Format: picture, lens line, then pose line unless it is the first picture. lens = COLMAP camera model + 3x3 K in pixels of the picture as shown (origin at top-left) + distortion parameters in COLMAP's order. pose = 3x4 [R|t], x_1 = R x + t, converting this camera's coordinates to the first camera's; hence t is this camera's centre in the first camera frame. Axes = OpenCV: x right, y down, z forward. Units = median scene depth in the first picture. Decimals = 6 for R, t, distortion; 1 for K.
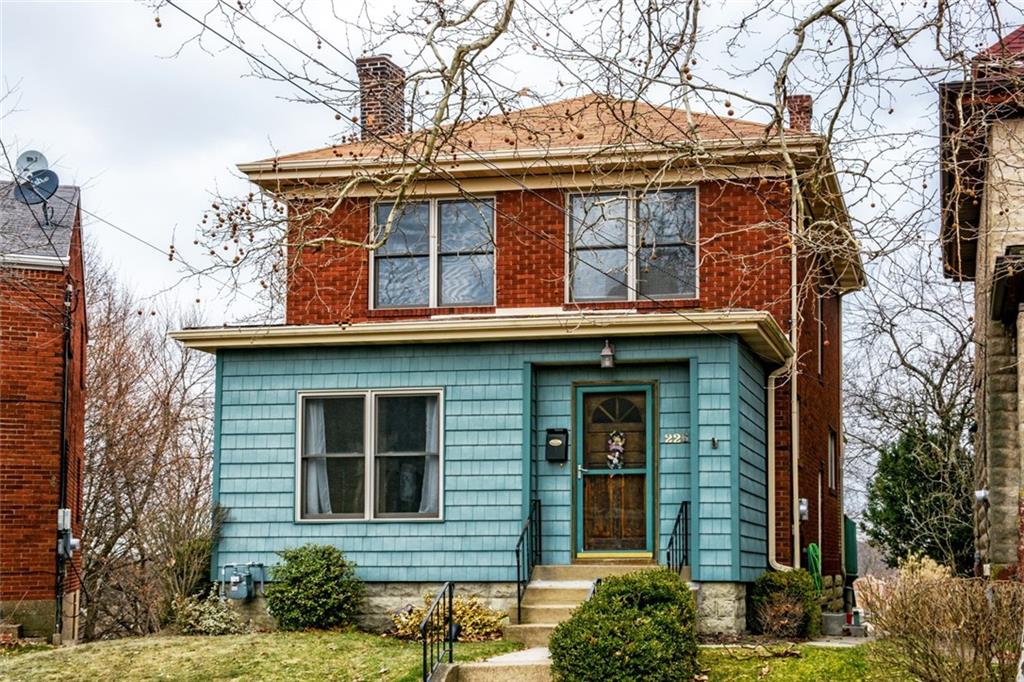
lens RADIAL K [[1471.2, 0, 509.8], [0, 1471.2, 370.5], [0, 0, 1]] dist [0.181956, 0.006247]
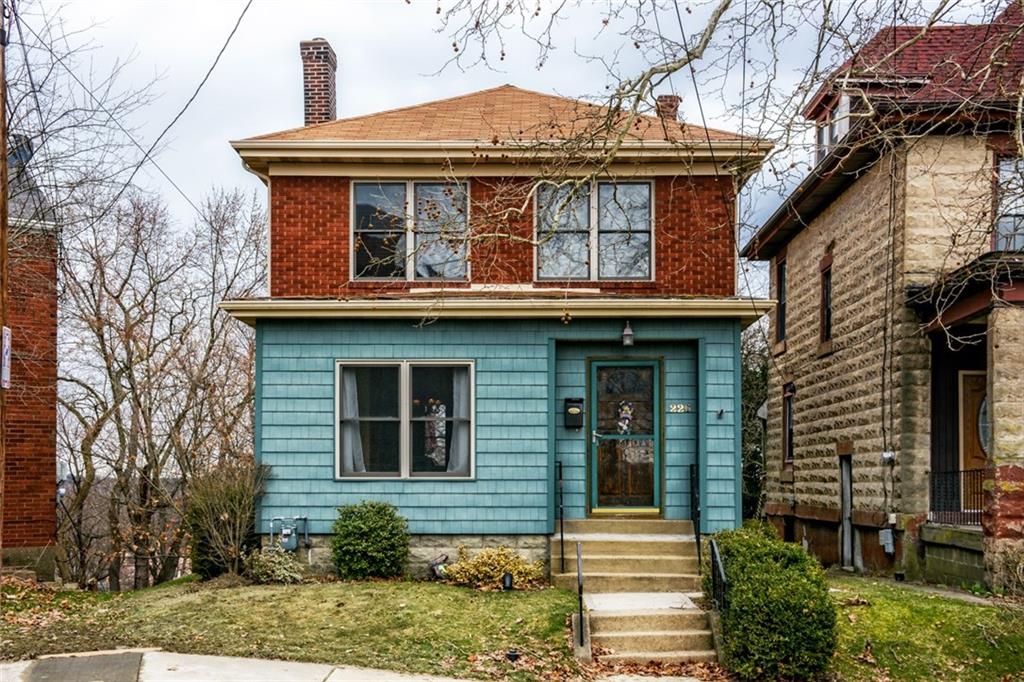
lens RADIAL K [[1352.1, 0, 407.6], [0, 1352.1, 368.2], [0, 0, 1]] dist [0.145439, 0.010146]
pose [[0.983038, 0.016695, 0.182642, -0.280851], [-0.024258, 0.998935, 0.039252, -0.020692], [-0.181792, -0.043017, 0.982396, 0.010207]]
